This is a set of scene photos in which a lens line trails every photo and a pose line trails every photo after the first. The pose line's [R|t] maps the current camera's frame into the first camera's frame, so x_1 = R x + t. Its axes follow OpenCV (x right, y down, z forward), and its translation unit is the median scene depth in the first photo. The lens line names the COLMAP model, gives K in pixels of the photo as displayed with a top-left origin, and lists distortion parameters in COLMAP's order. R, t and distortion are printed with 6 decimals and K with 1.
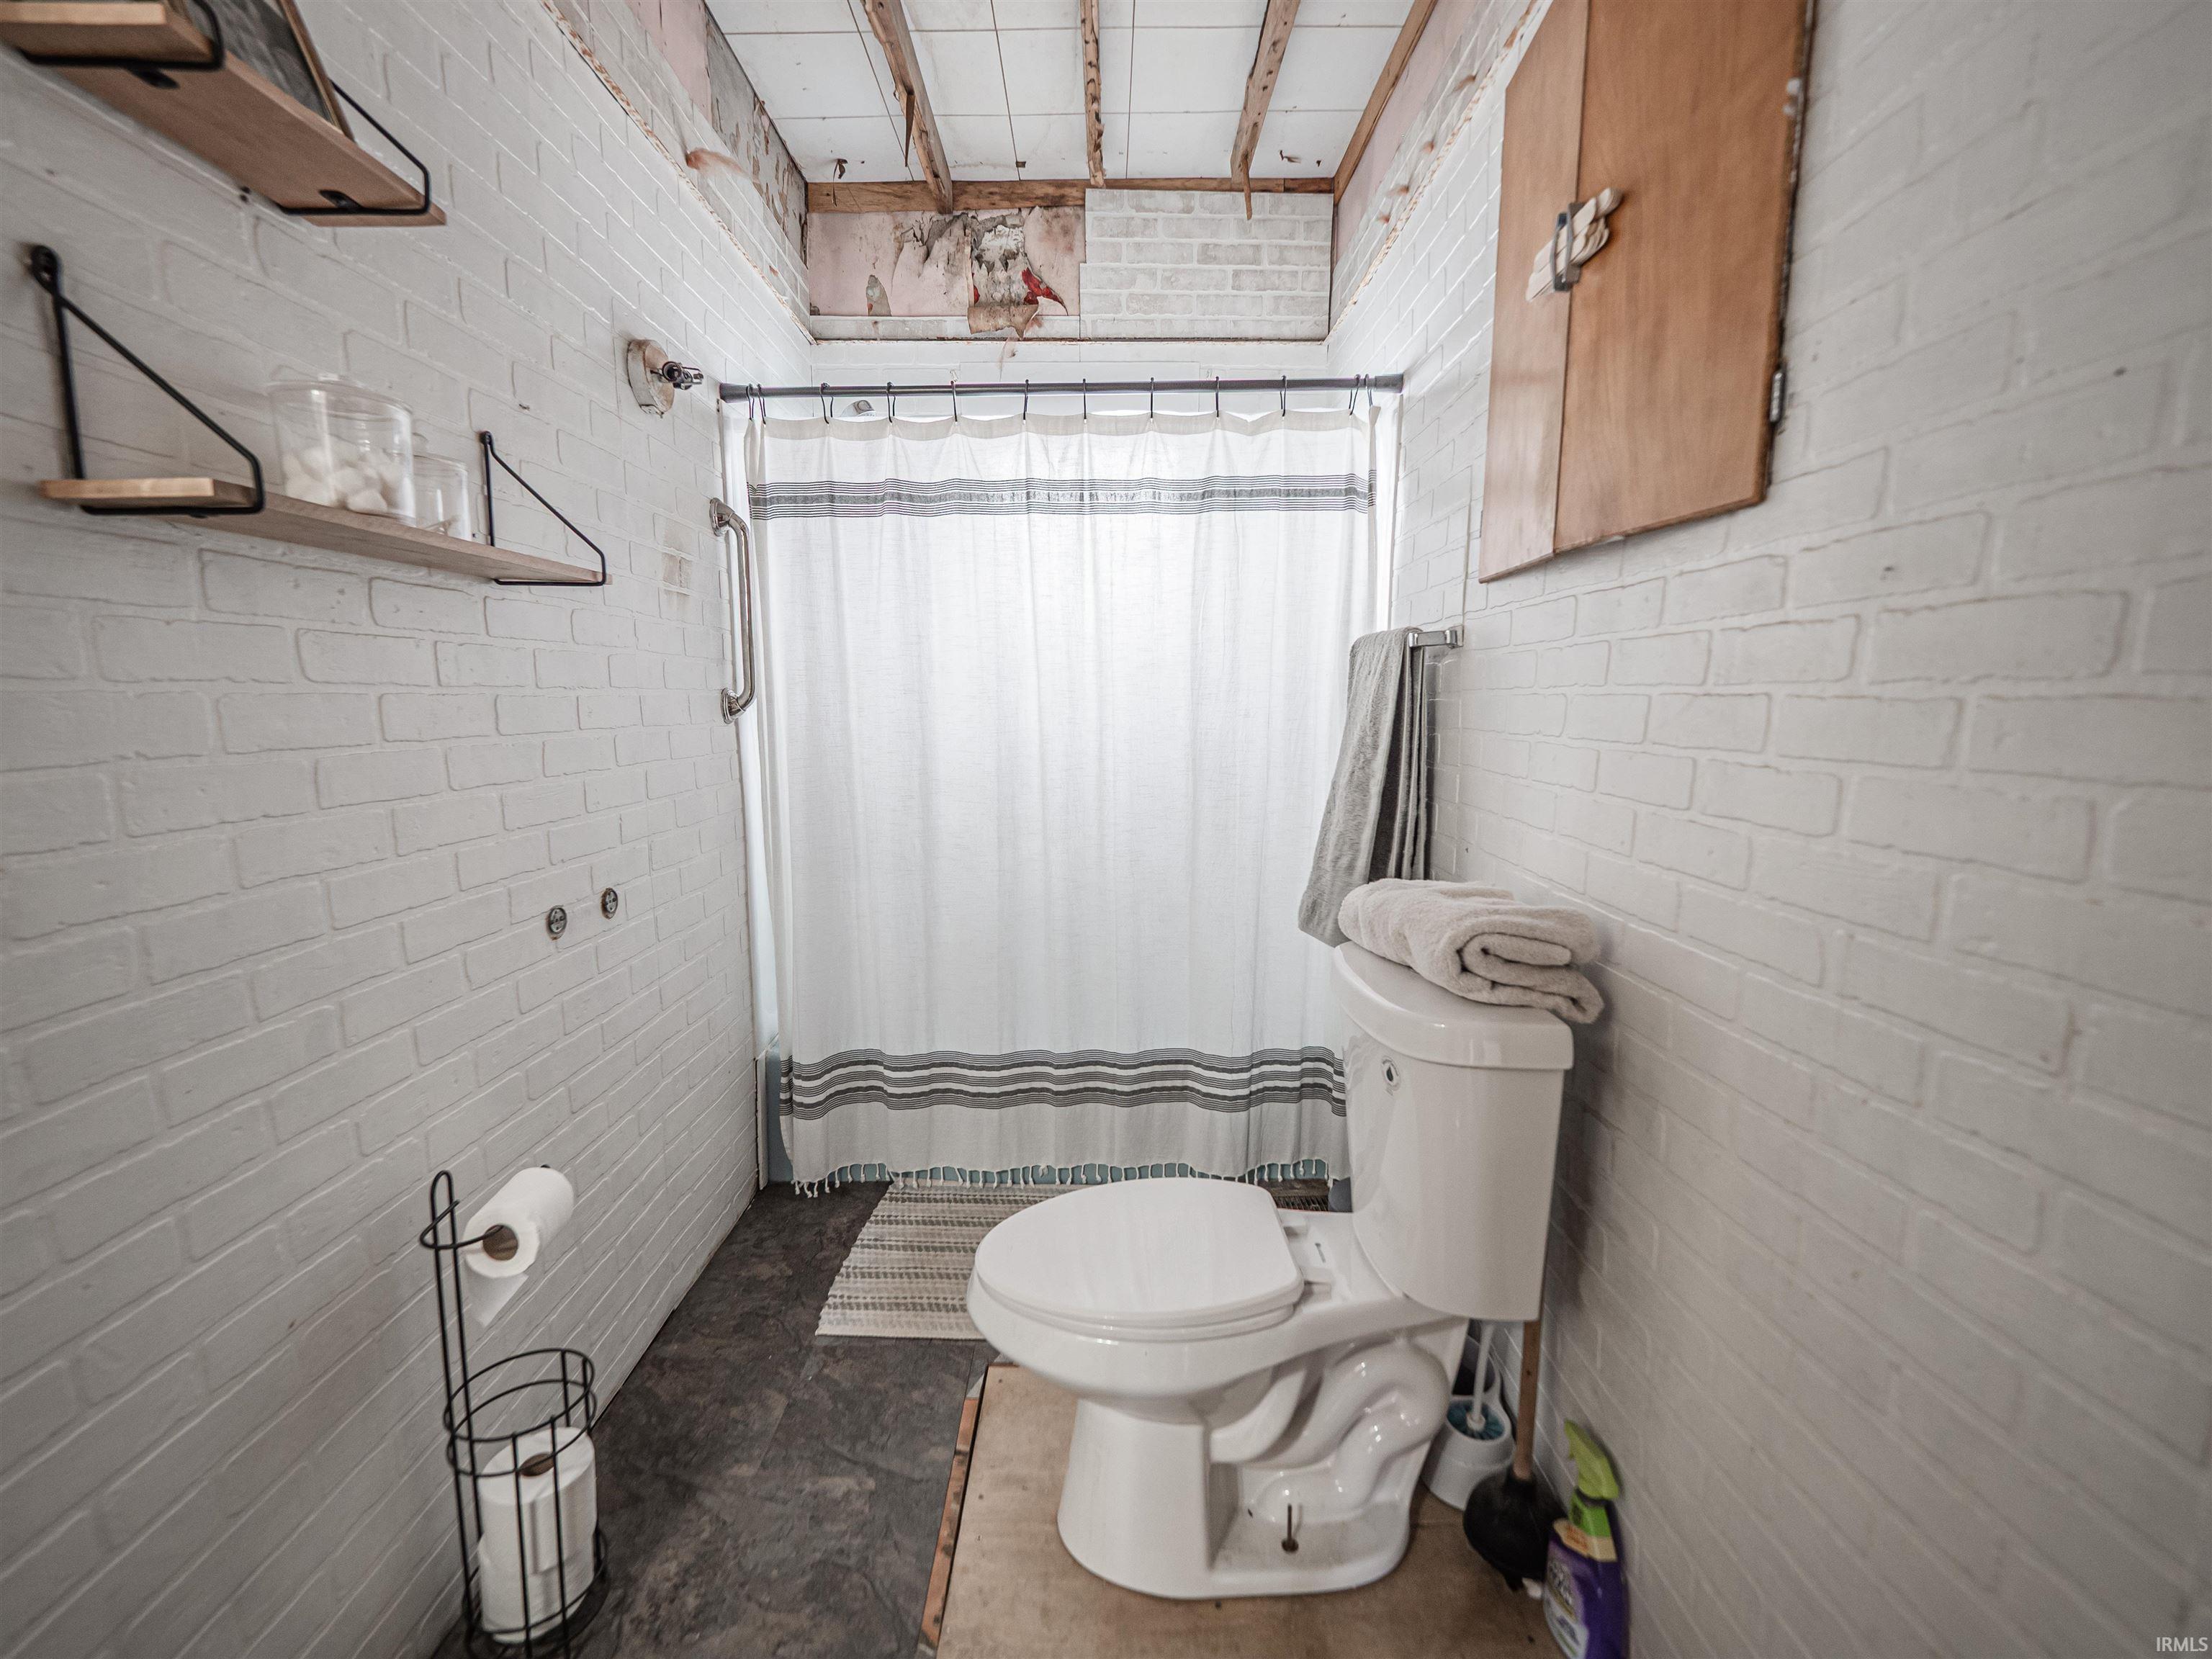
lens RADIAL K [[888.2, 0, 1071.6], [0, 888.2, 824.1], [0, 0, 1]] dist [-0.000178, -0.010595]
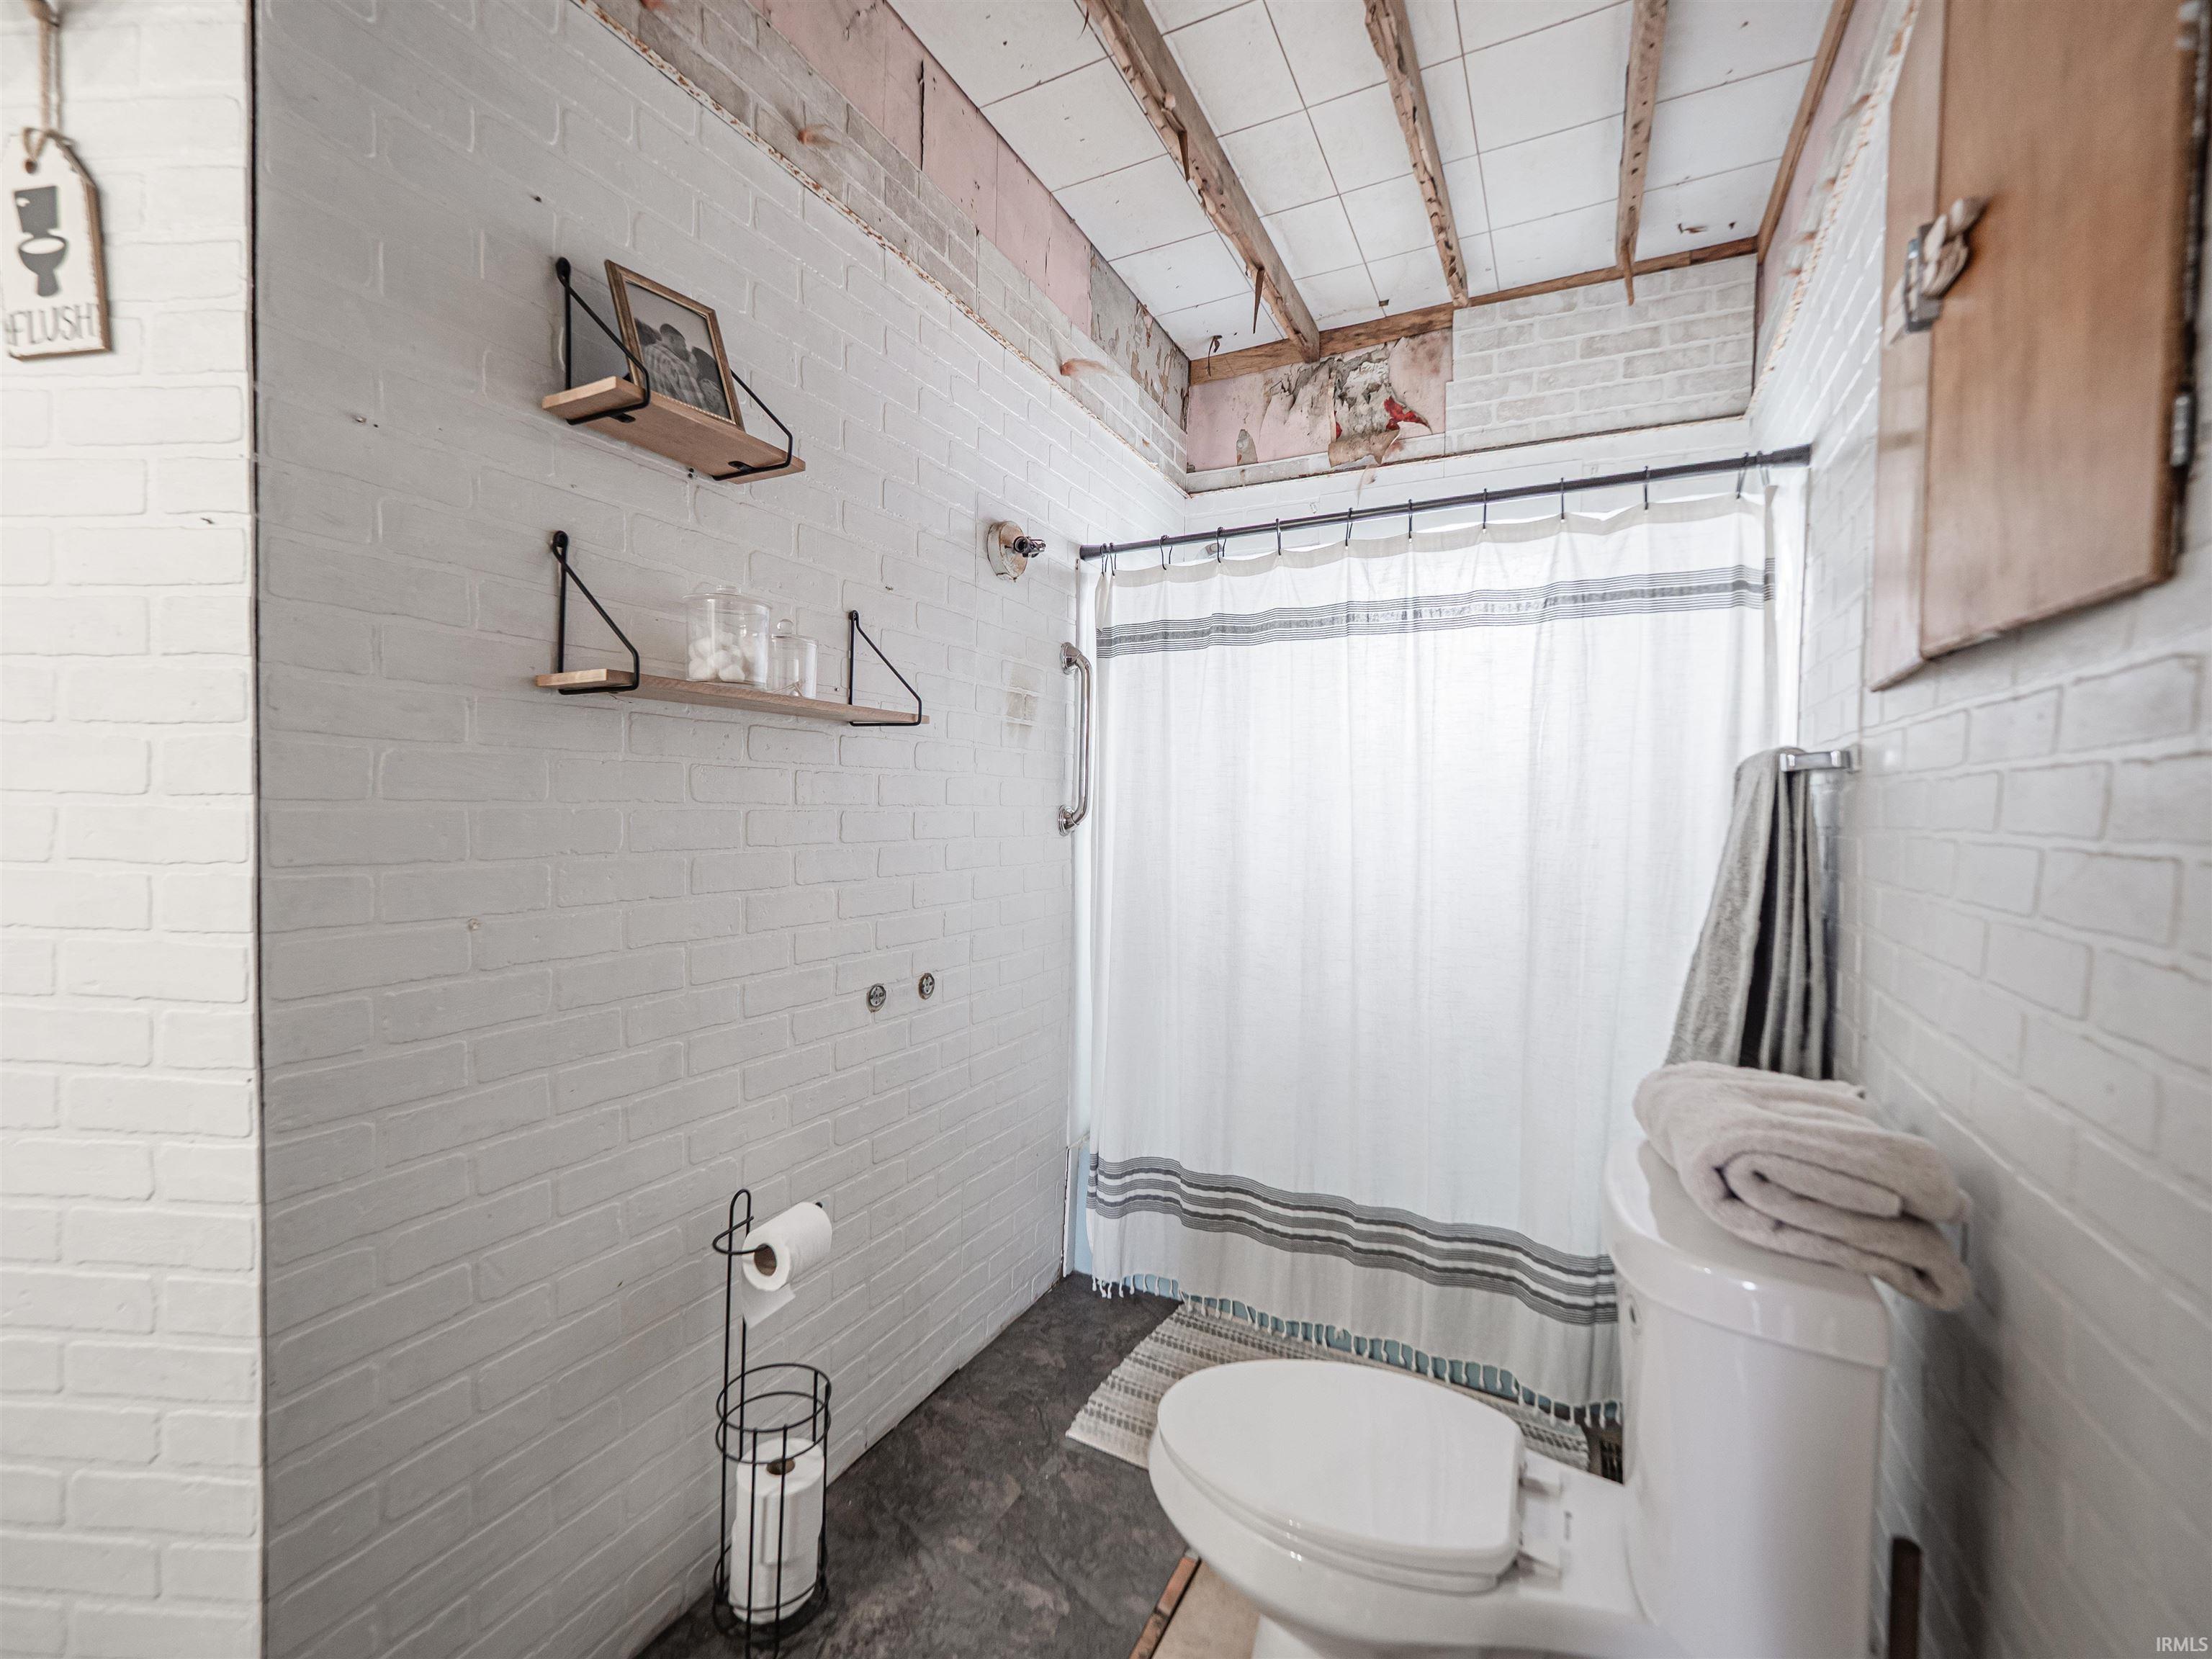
lens RADIAL K [[887.5, 0, 1106.0], [0, 887.5, 829.5], [0, 0, 1]] dist [-0.009755, -0.000335]
pose [[0.894632, 0.030016, -0.445795, 0.176005], [-0.081536, 0.991955, -0.096839, -0.019492], [0.439302, 0.122984, 0.889881, 0.029018]]
